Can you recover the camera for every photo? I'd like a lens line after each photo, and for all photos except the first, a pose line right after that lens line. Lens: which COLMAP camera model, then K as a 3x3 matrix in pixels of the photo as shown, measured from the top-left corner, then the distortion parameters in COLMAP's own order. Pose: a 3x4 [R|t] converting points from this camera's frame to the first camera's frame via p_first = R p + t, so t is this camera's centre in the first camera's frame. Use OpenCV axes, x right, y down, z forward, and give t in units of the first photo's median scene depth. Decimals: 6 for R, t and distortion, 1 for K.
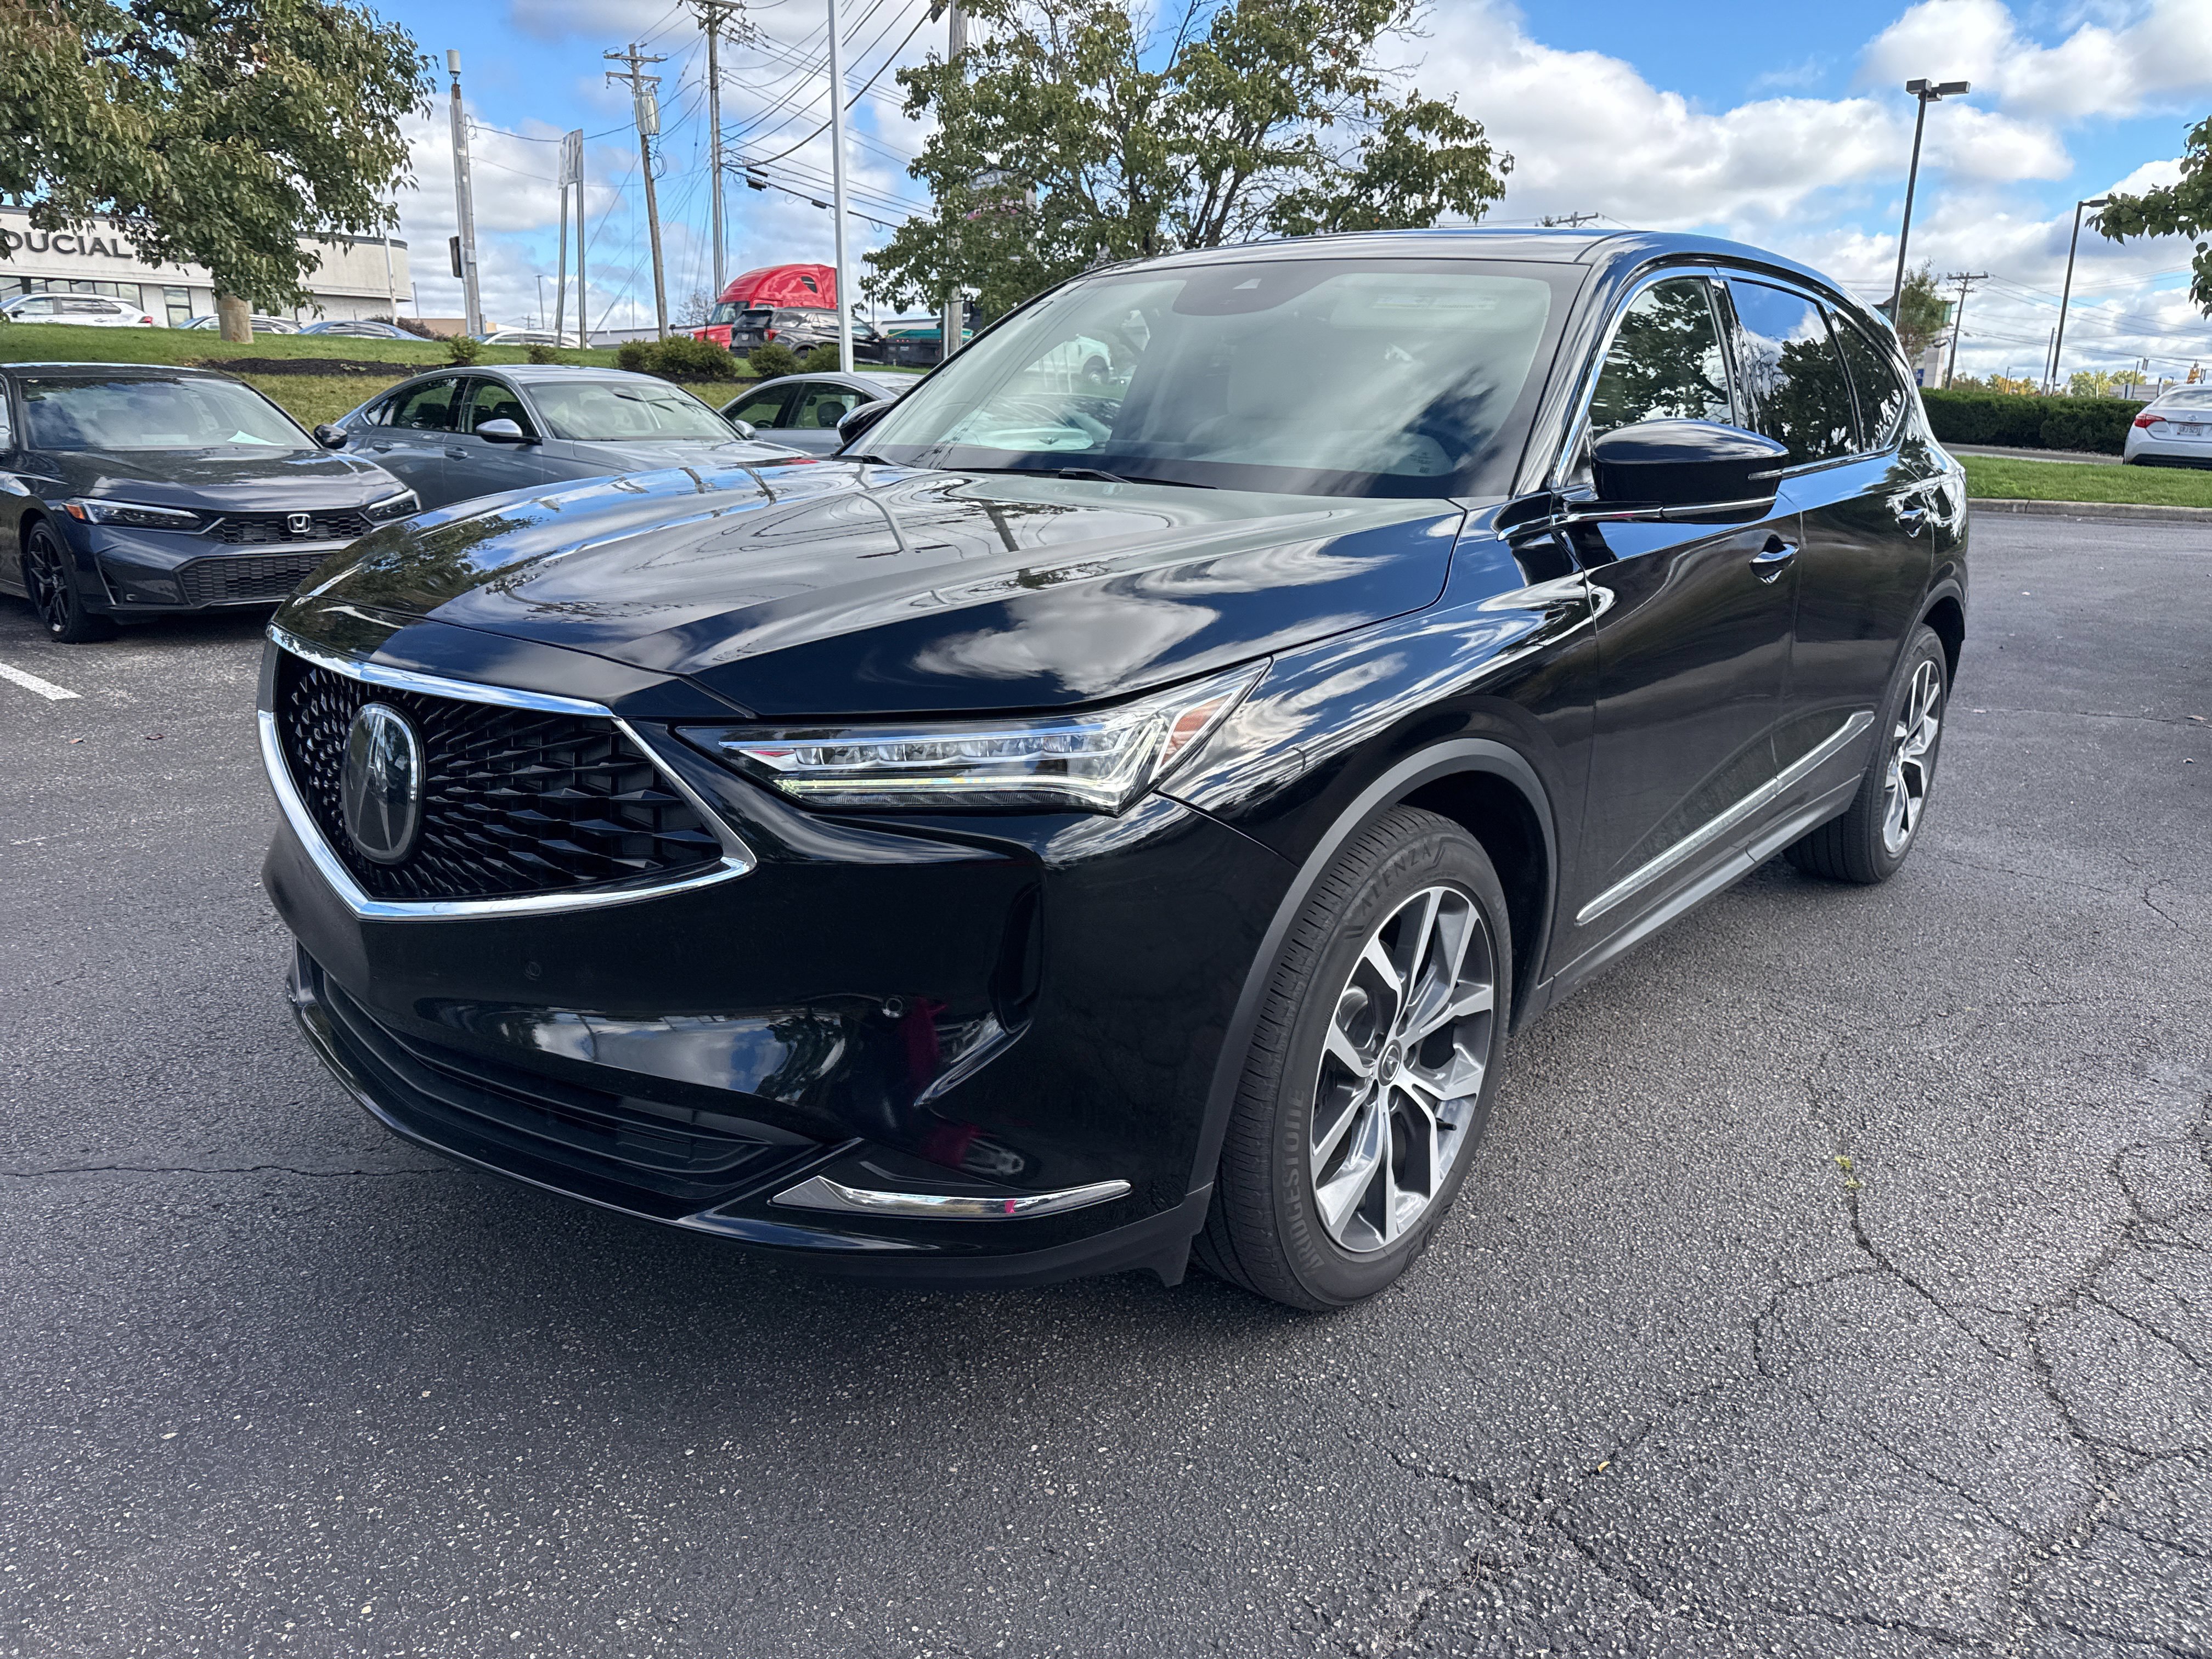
lens RADIAL K [[1558.8, 0, 1122.8], [0, 1558.8, 832.4], [0, 0, 1]] dist [0.019636, -0.022194]
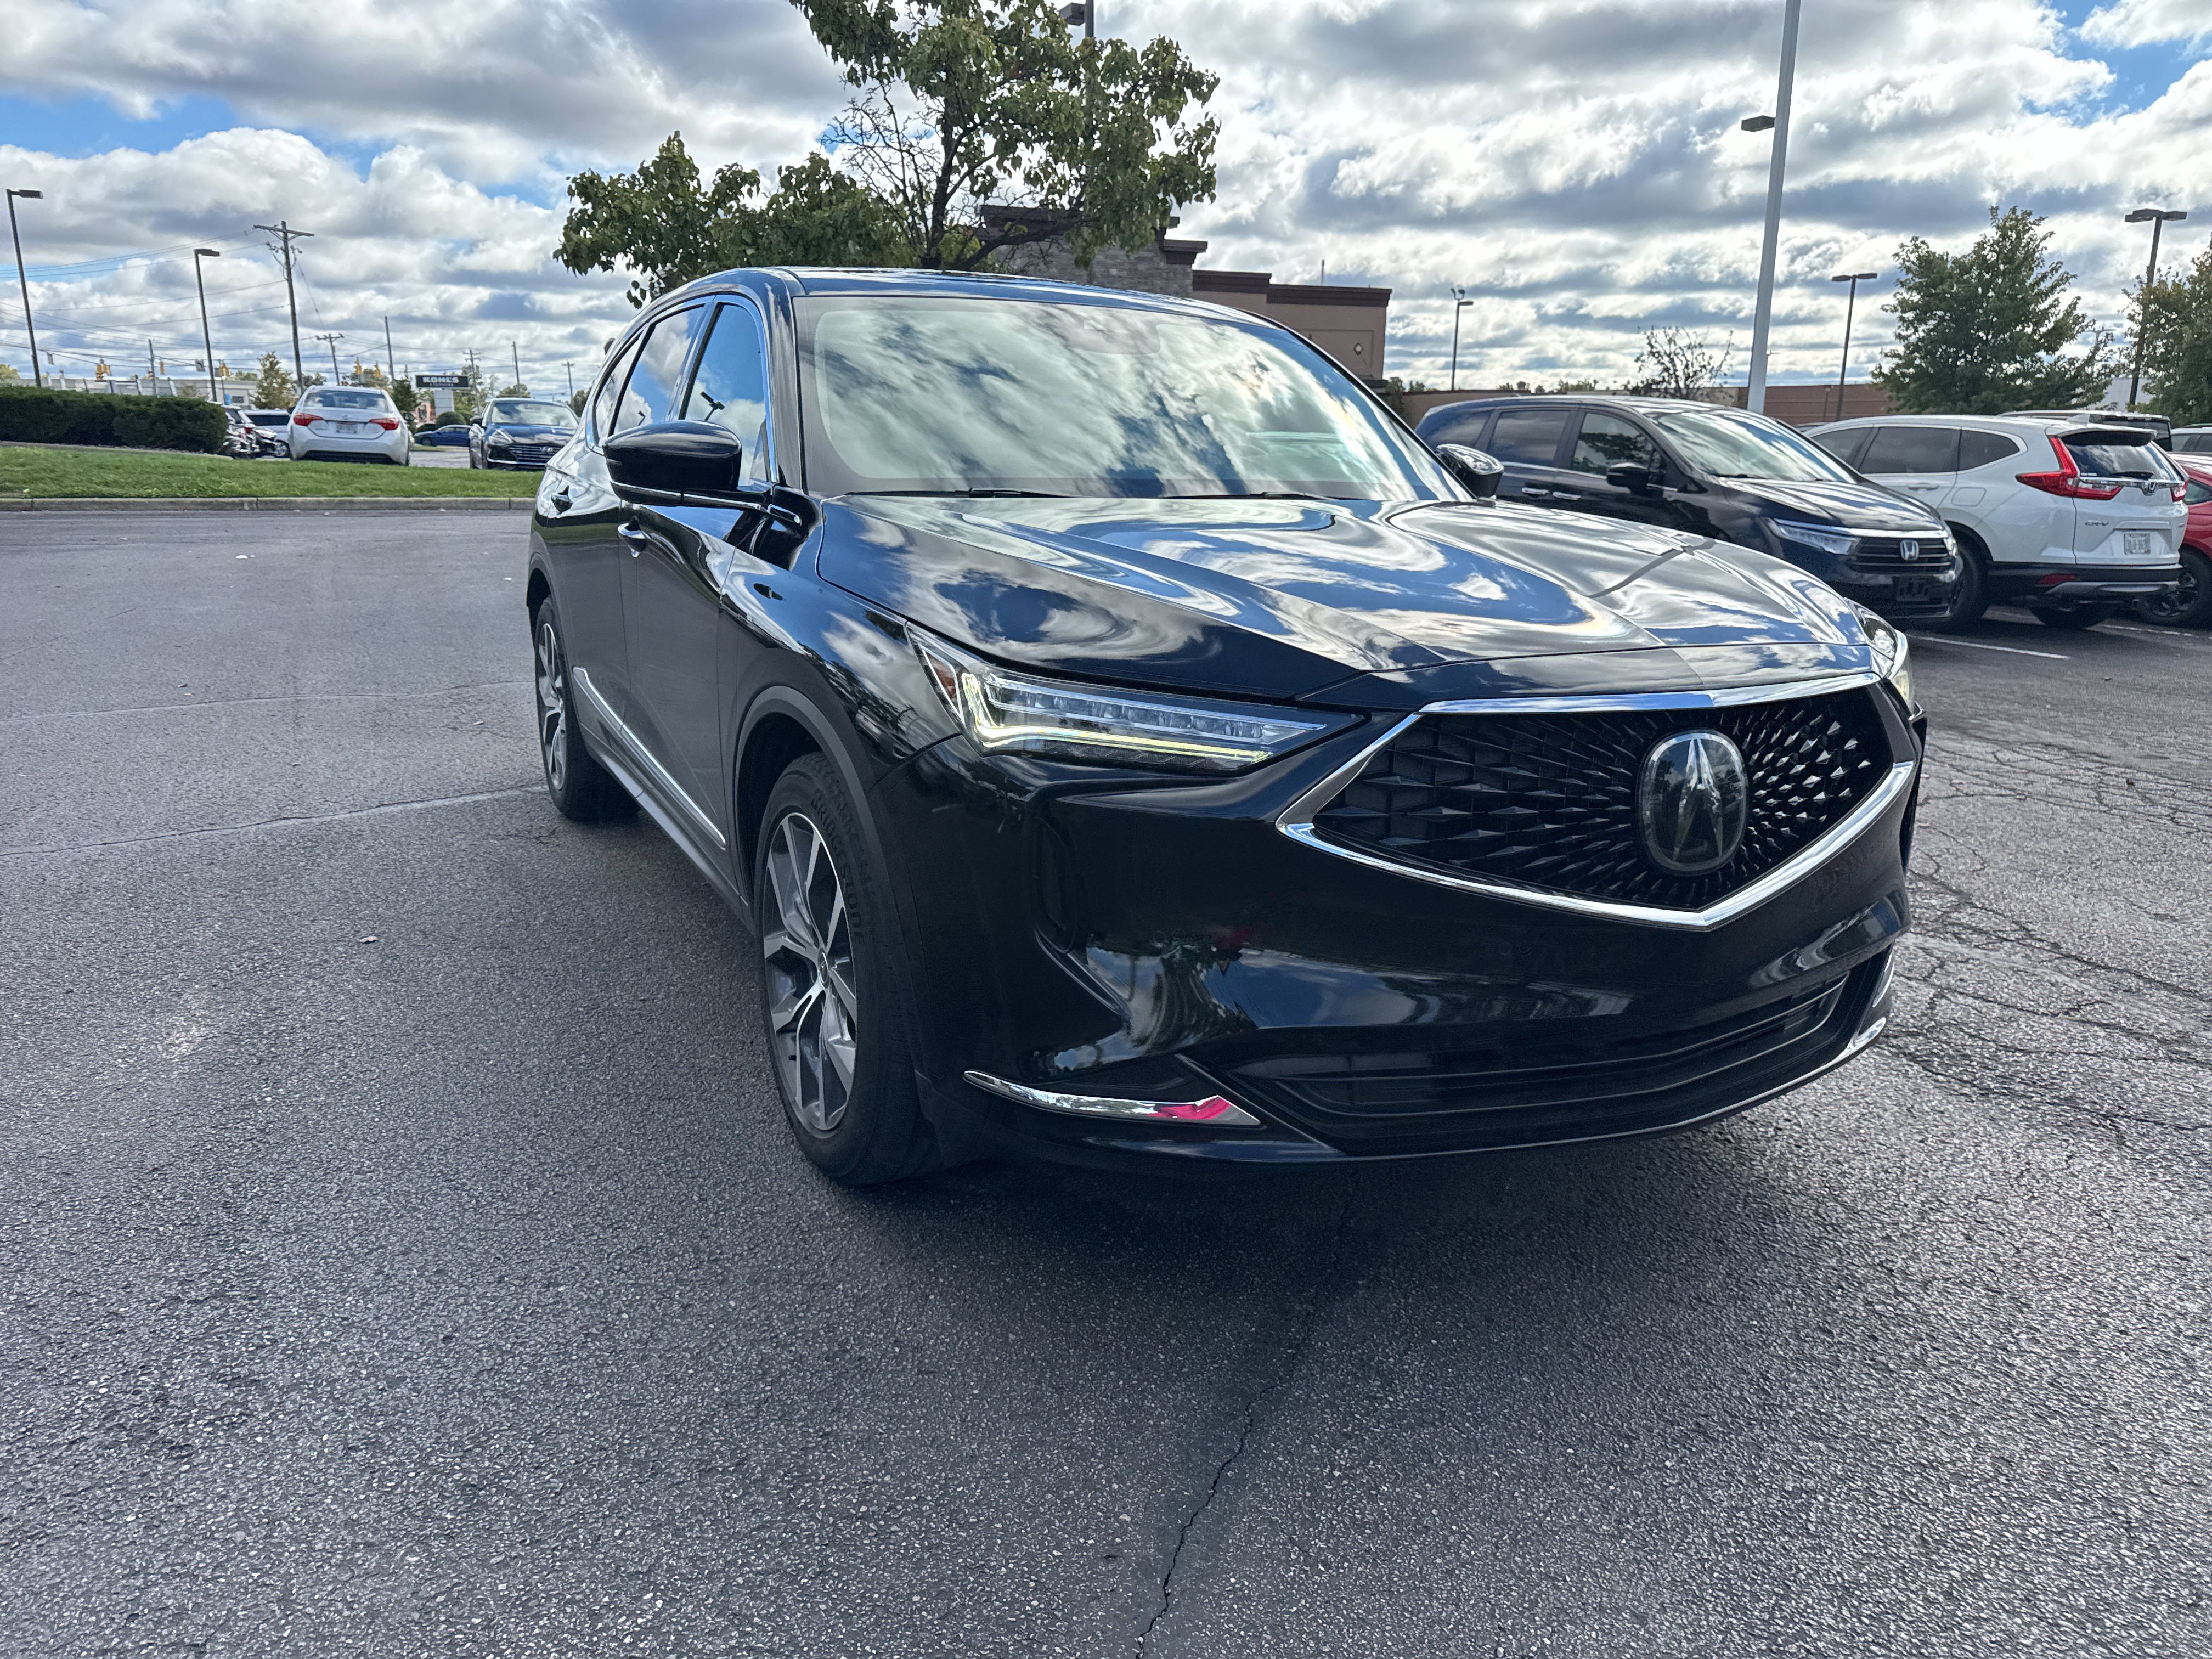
lens RADIAL K [[1558.8, 0, 1111.4], [0, 1558.8, 828.5], [0, 0, 1]] dist [0.019636, -0.022194]
pose [[0.404541, -0.230995, 0.884866, -0.404255], [0.229856, 0.962196, 0.146098, -0.066971], [-0.885163, 0.144289, 0.442344, 0.222991]]
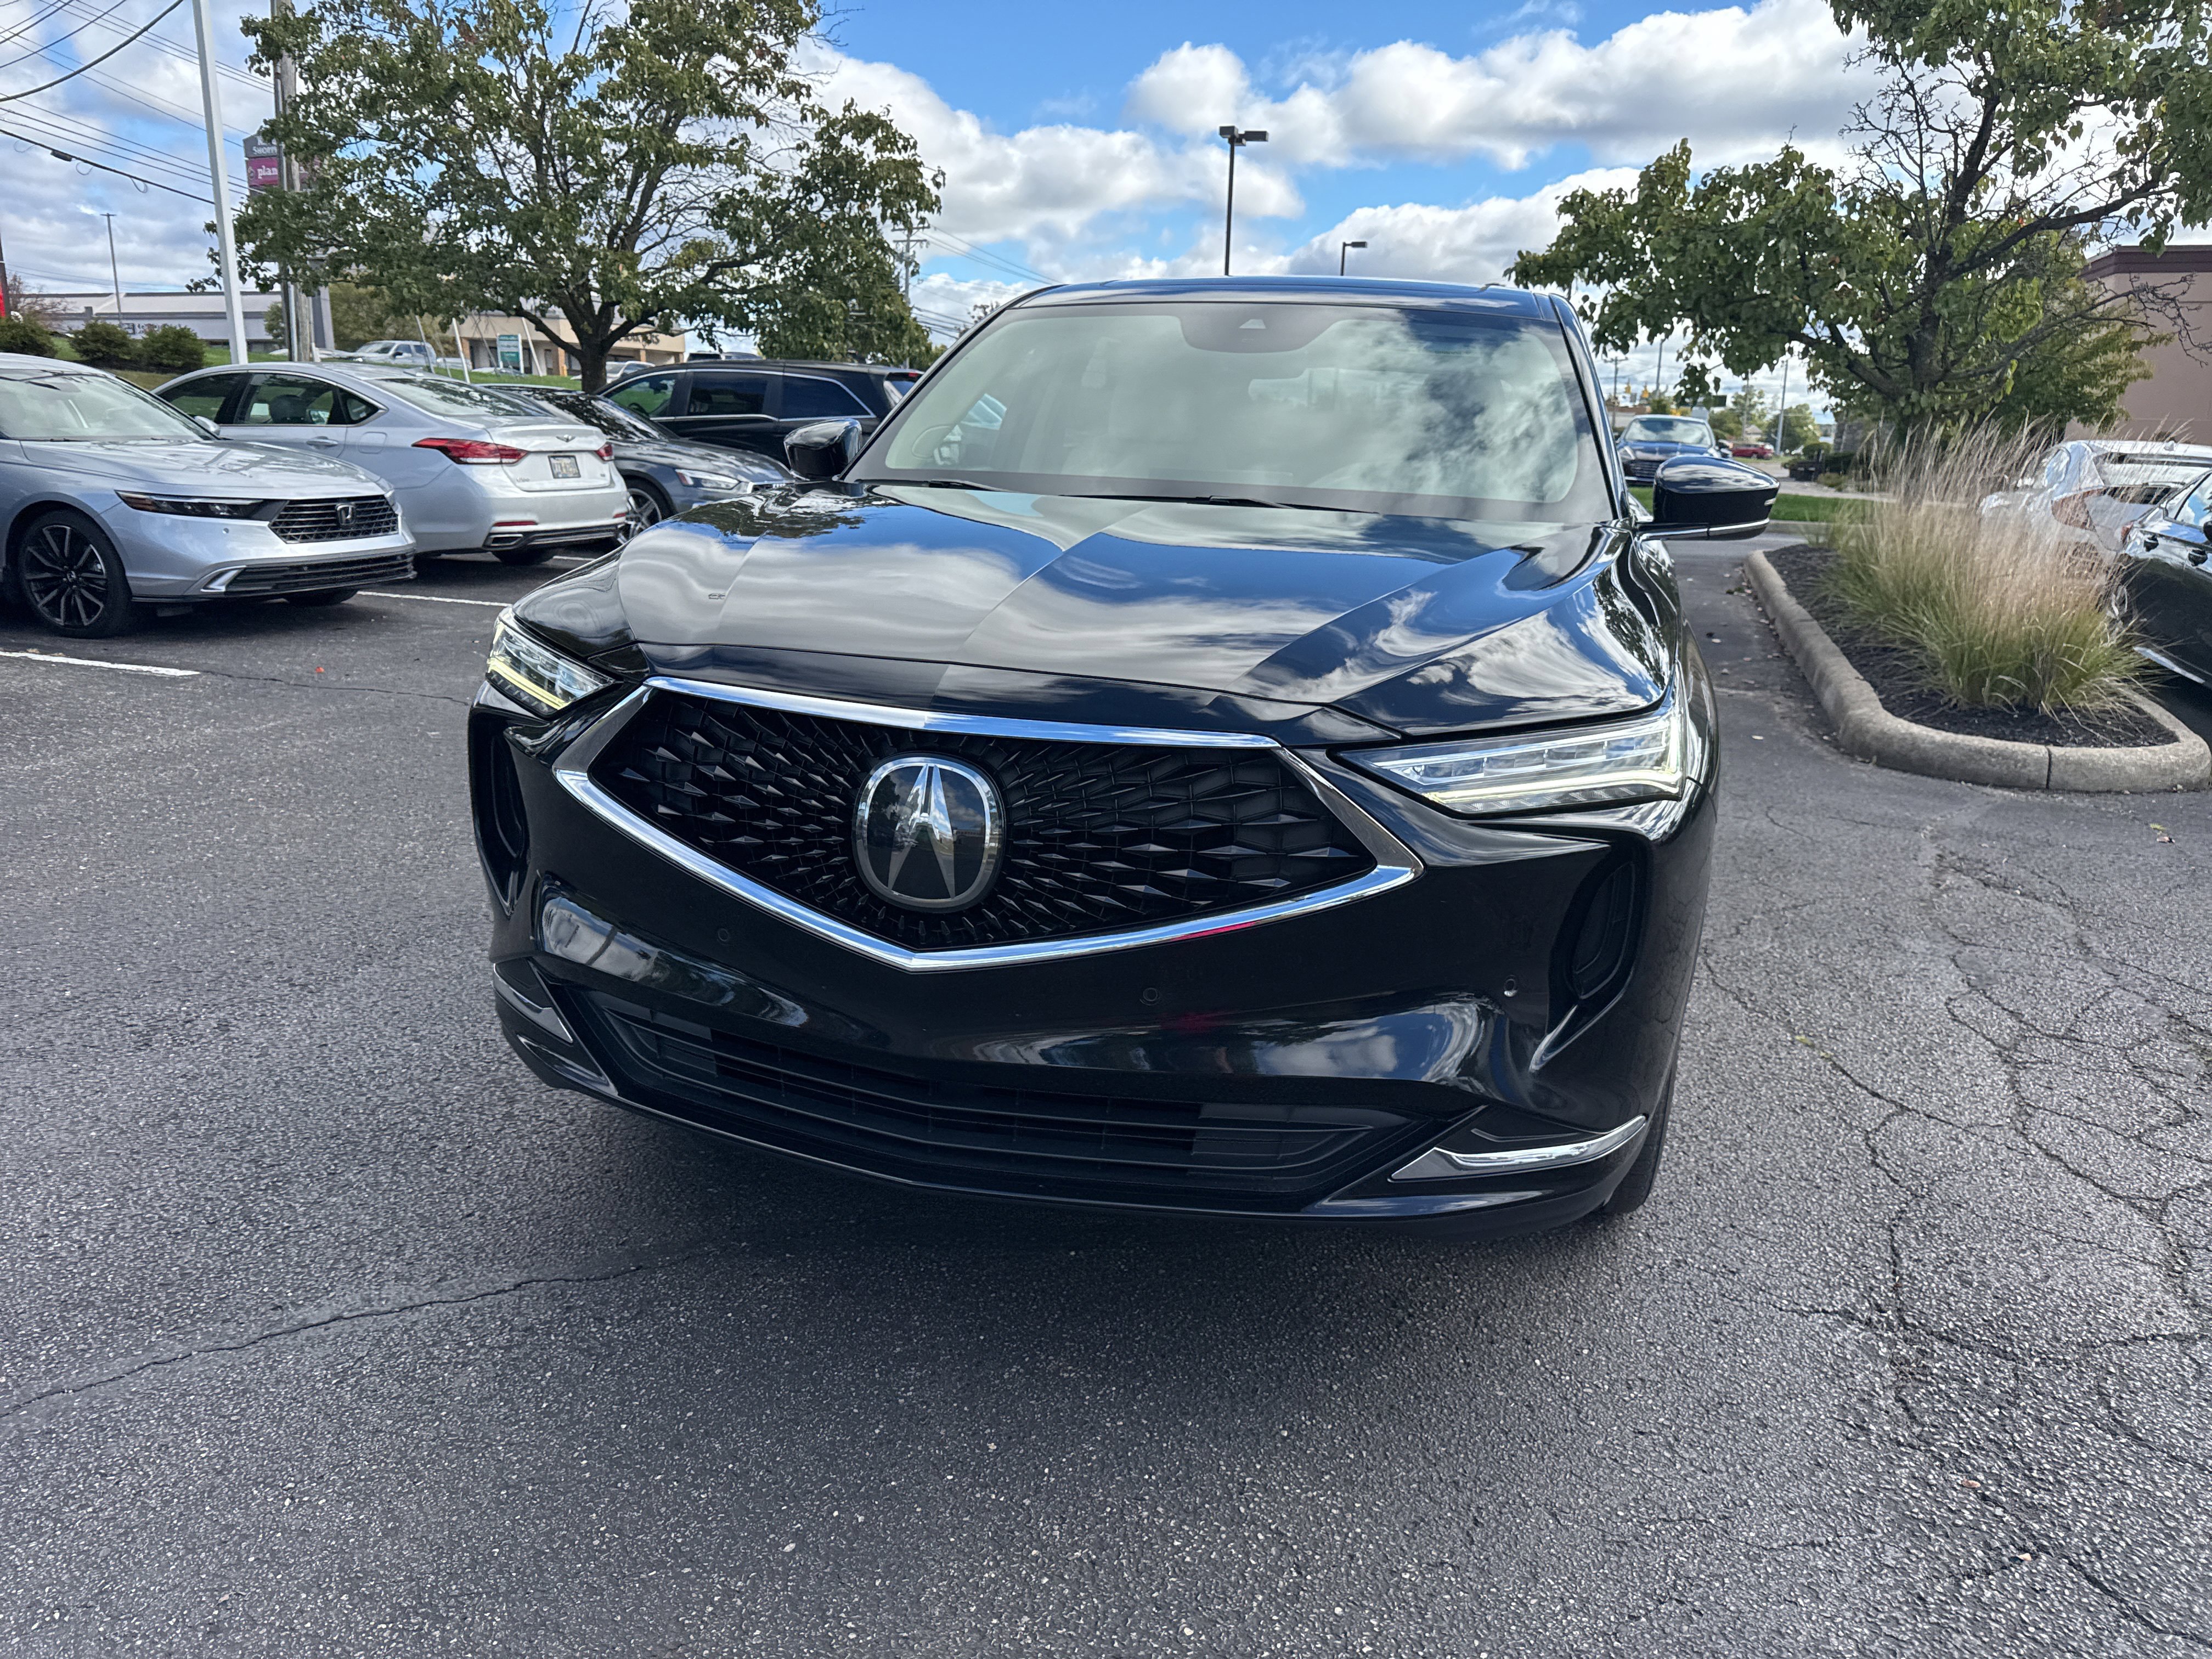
lens RADIAL K [[1558.8, 0, 1117.8], [0, 1558.8, 834.6], [0, 0, 1]] dist [0.019636, -0.022194]
pose [[0.919072, -0.086521, 0.384474, -0.186499], [0.085954, 0.996124, 0.018694, -0.009605], [-0.384601, 0.015866, 0.922947, 0.014124]]
